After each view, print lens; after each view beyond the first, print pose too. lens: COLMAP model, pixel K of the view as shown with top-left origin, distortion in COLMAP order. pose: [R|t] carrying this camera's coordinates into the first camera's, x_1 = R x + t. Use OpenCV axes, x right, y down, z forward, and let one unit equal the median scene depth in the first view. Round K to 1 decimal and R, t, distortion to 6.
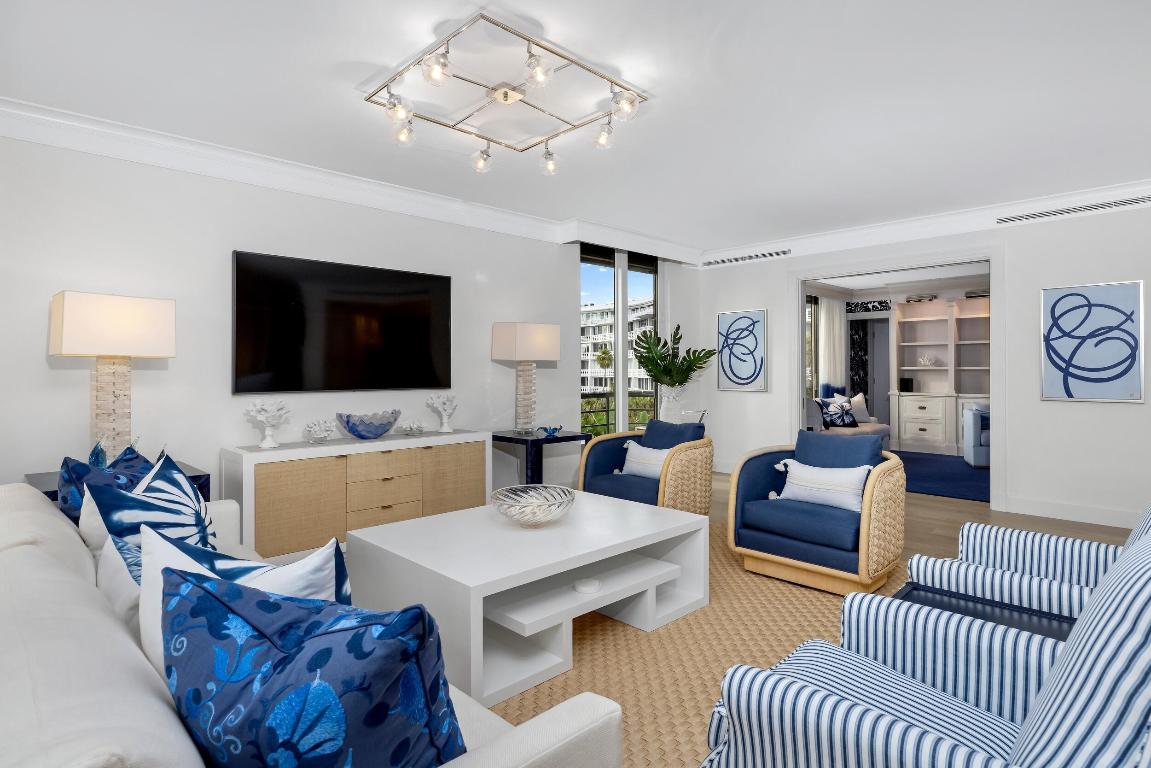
lens RADIAL K [[604.5, 0, 576.3], [0, 604.5, 380.1], [0, 0, 1]] dist [-0.001830, -0.000315]
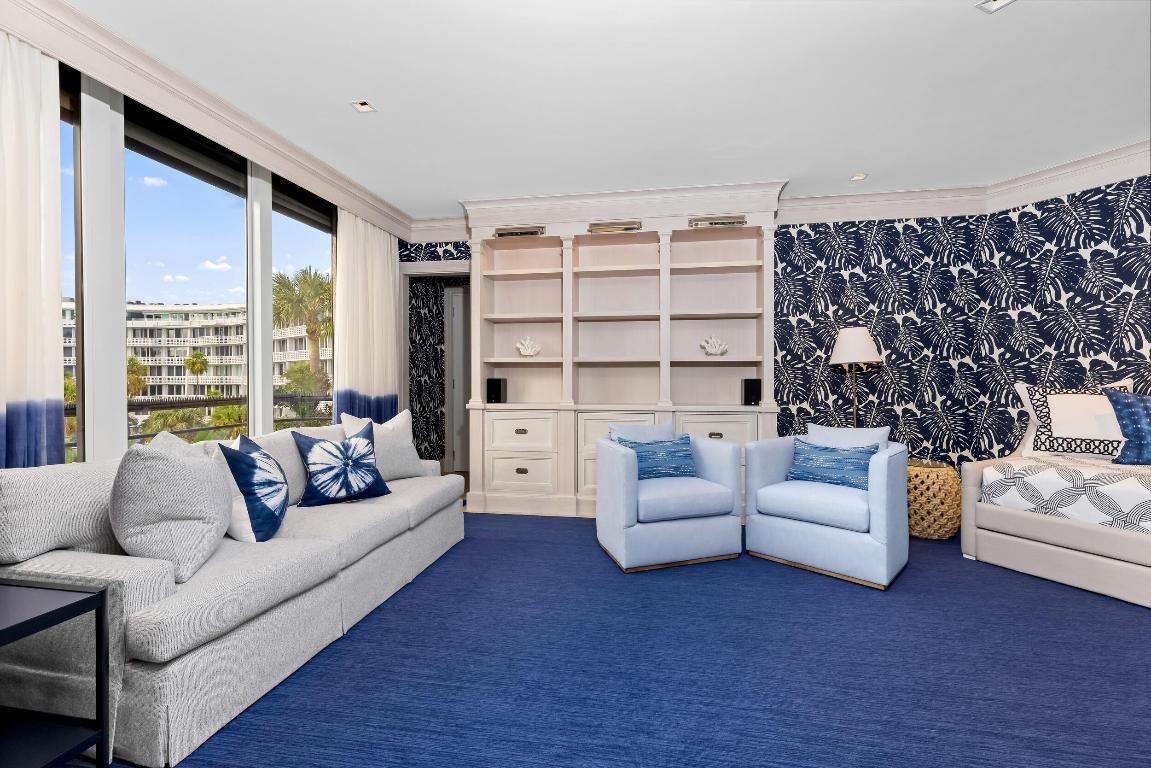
lens RADIAL K [[519.3, 0, 574.2], [0, 519.3, 377.4], [0, 0, 1]] dist [0.001016, 0.000187]
pose [[0.803558, 0.007385, 0.595180, 0.305651], [0.003675, 0.999842, -0.017368, 0.004207], [-0.595215, 0.016143, 0.803405, 0.549209]]
